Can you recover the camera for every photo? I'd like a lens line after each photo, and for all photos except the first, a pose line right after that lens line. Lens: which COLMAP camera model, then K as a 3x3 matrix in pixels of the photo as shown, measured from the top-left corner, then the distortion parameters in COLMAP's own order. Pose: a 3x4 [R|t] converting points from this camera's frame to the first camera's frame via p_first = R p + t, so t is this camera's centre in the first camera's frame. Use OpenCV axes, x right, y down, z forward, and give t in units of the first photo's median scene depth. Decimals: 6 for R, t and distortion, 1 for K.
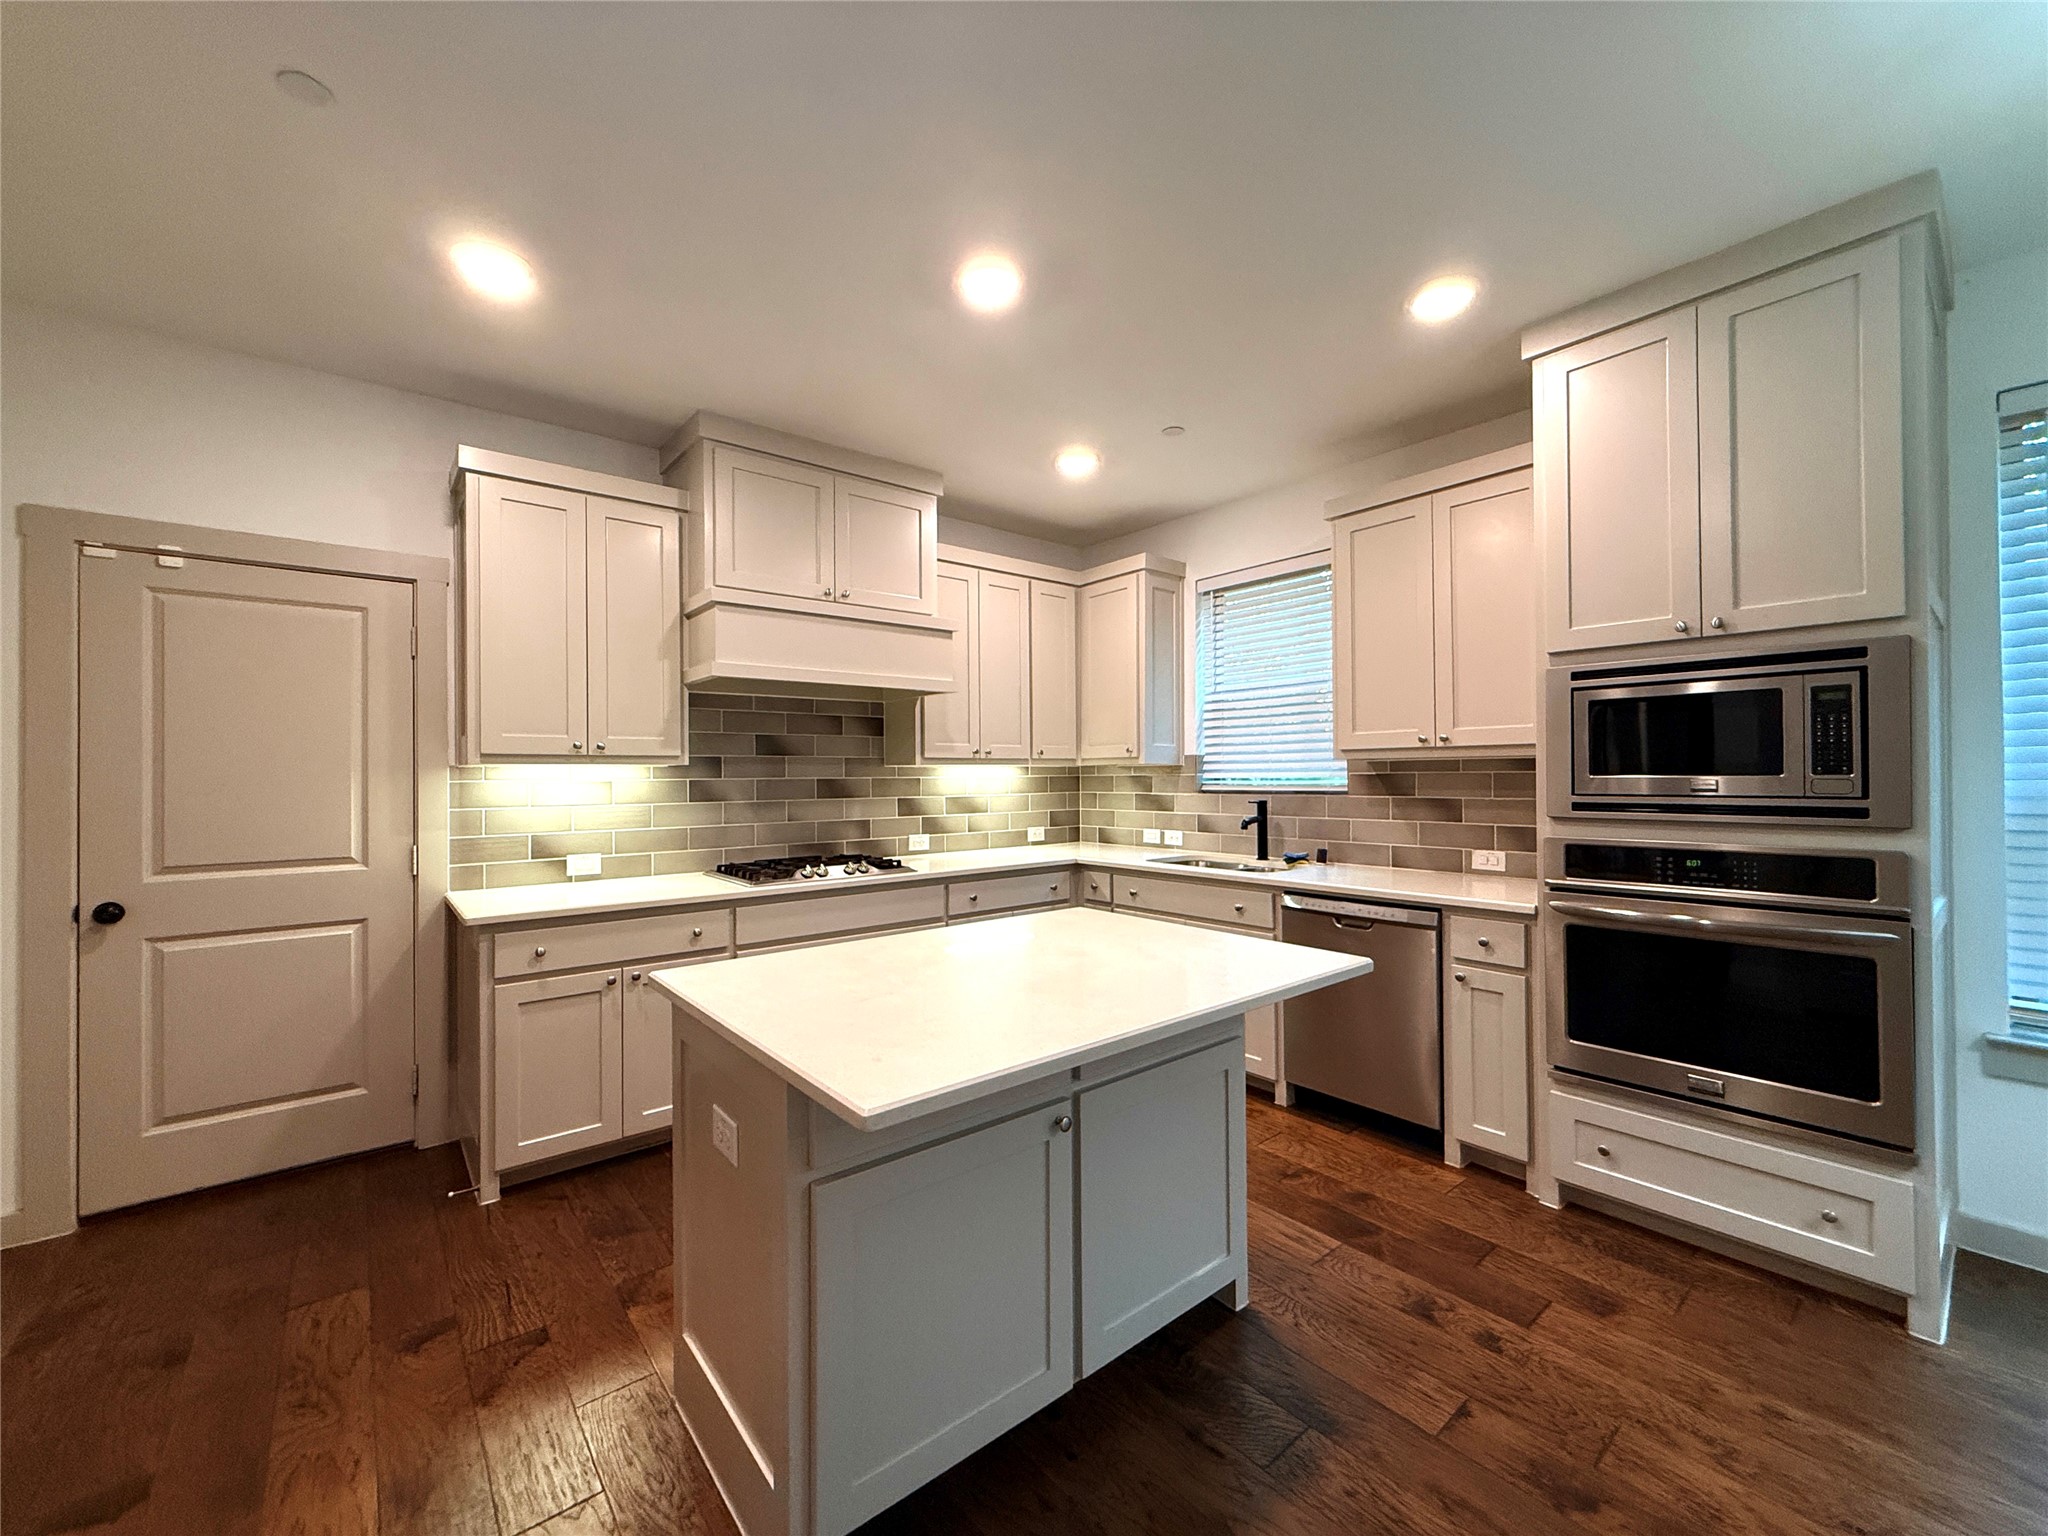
lens RADIAL K [[812.6, 0, 1024.0], [0, 812.6, 768.0], [0, 0, 1]] dist [-0.001404, 0.000305]
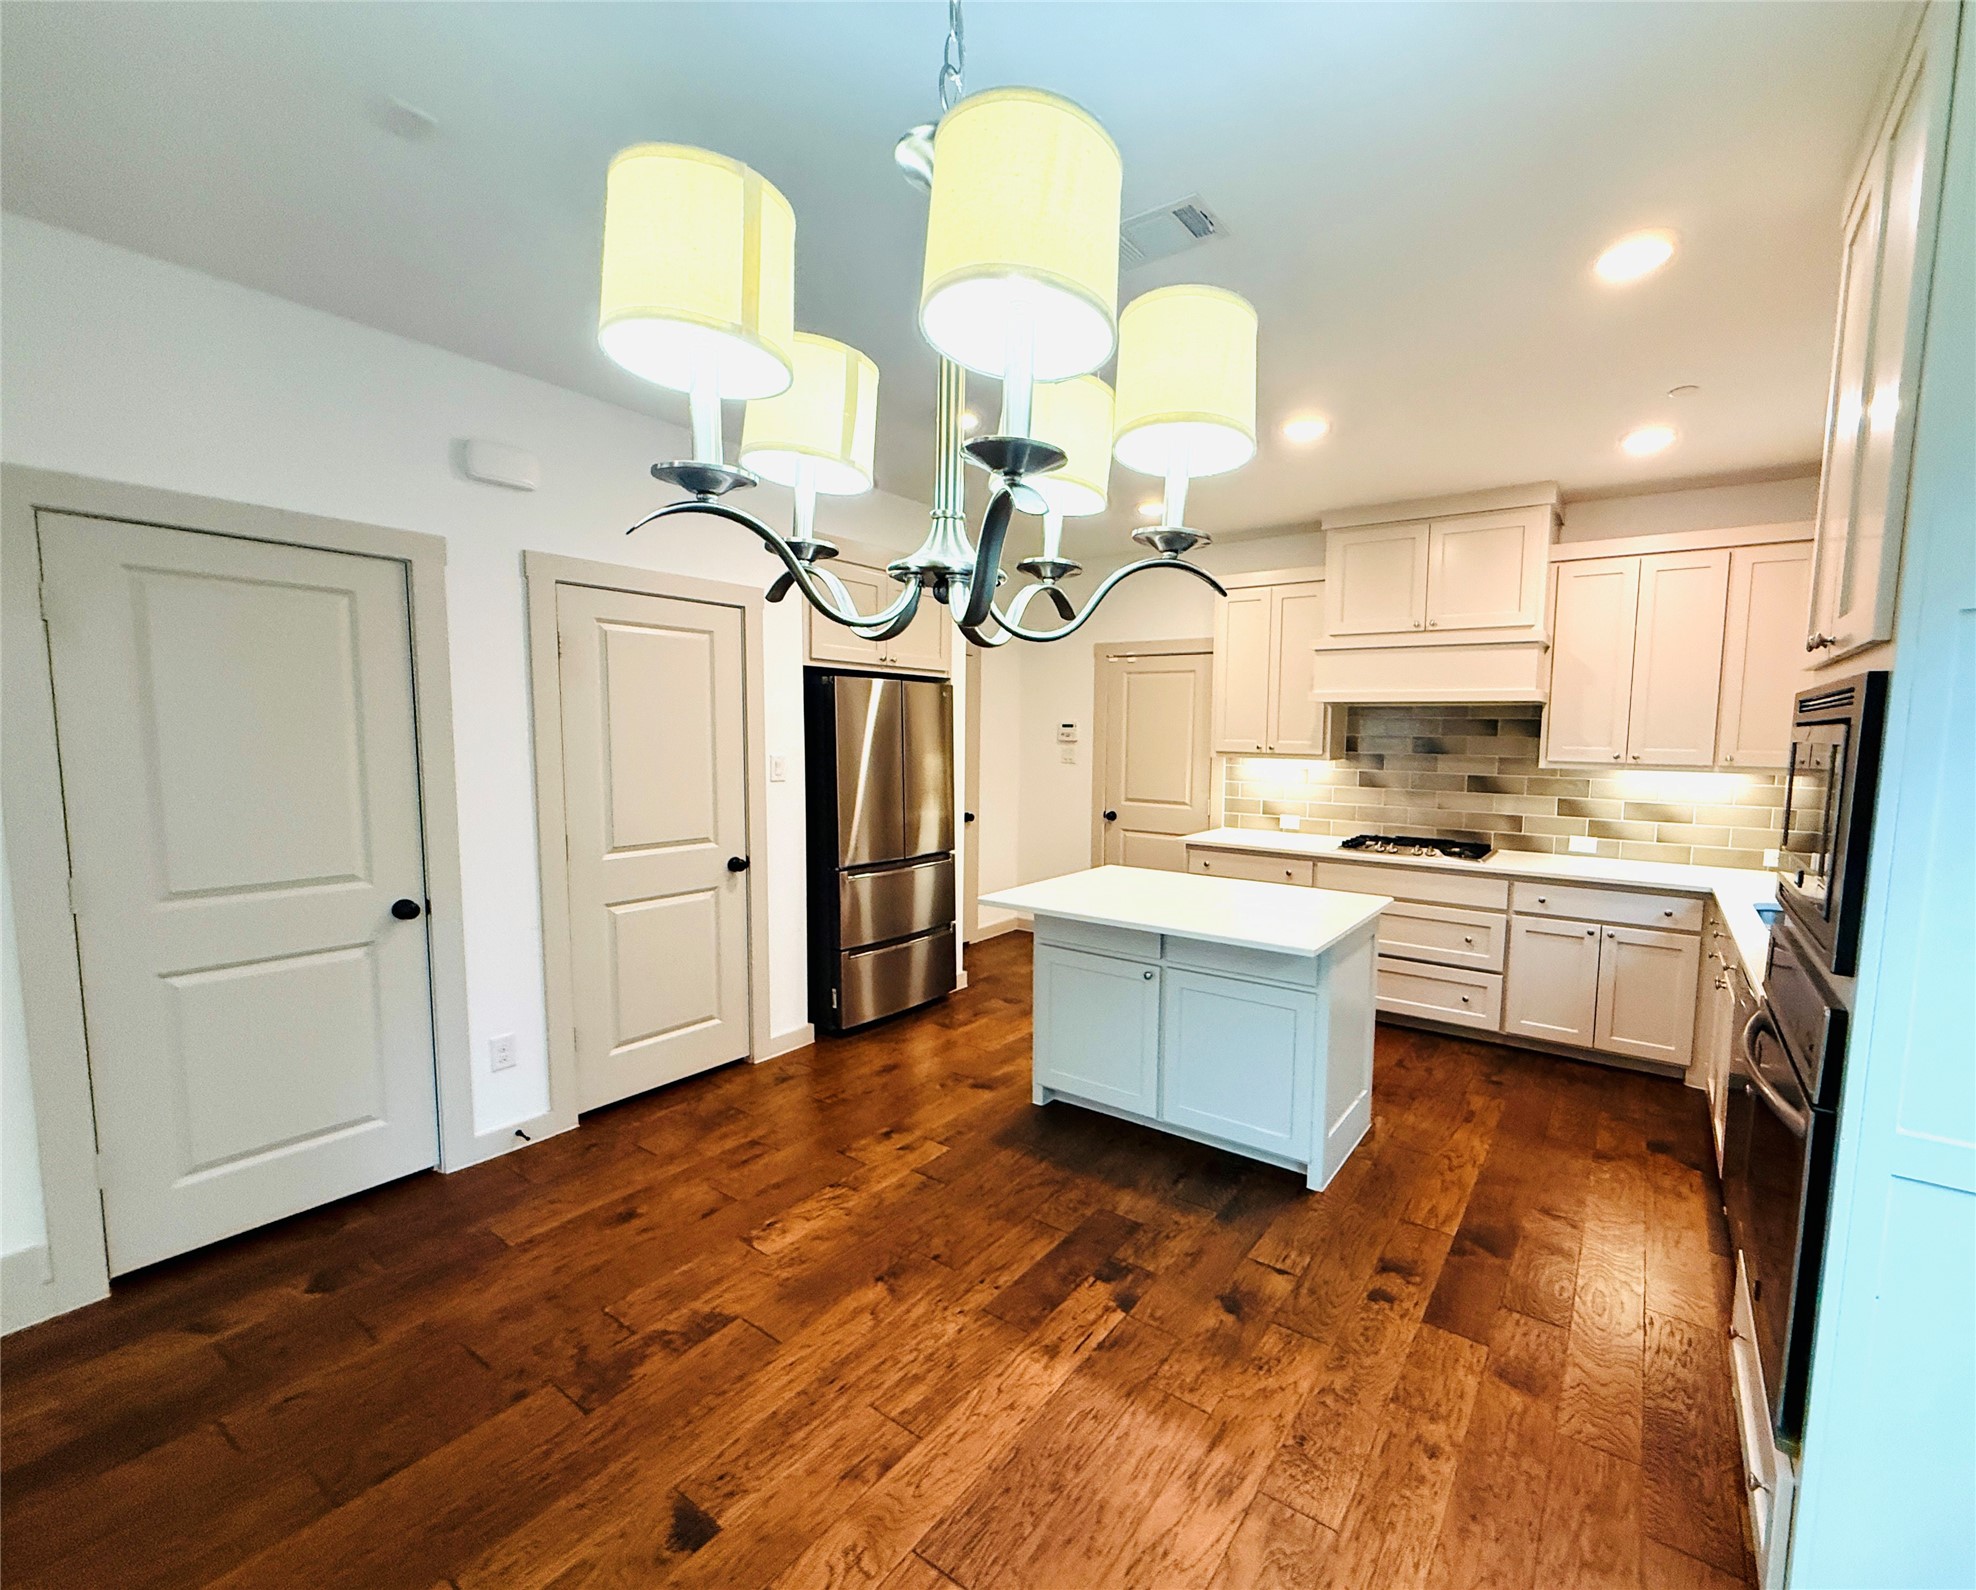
lens RADIAL K [[864.0, 0, 1078.6], [0, 864.0, 808.1], [0, 0, 1]] dist [-0.000187, -0.000045]
pose [[0.291560, 0.097246, -0.951597, 0.928310], [-0.011179, 0.995097, 0.098267, -0.066697], [0.956487, -0.018013, 0.291217, 0.137615]]
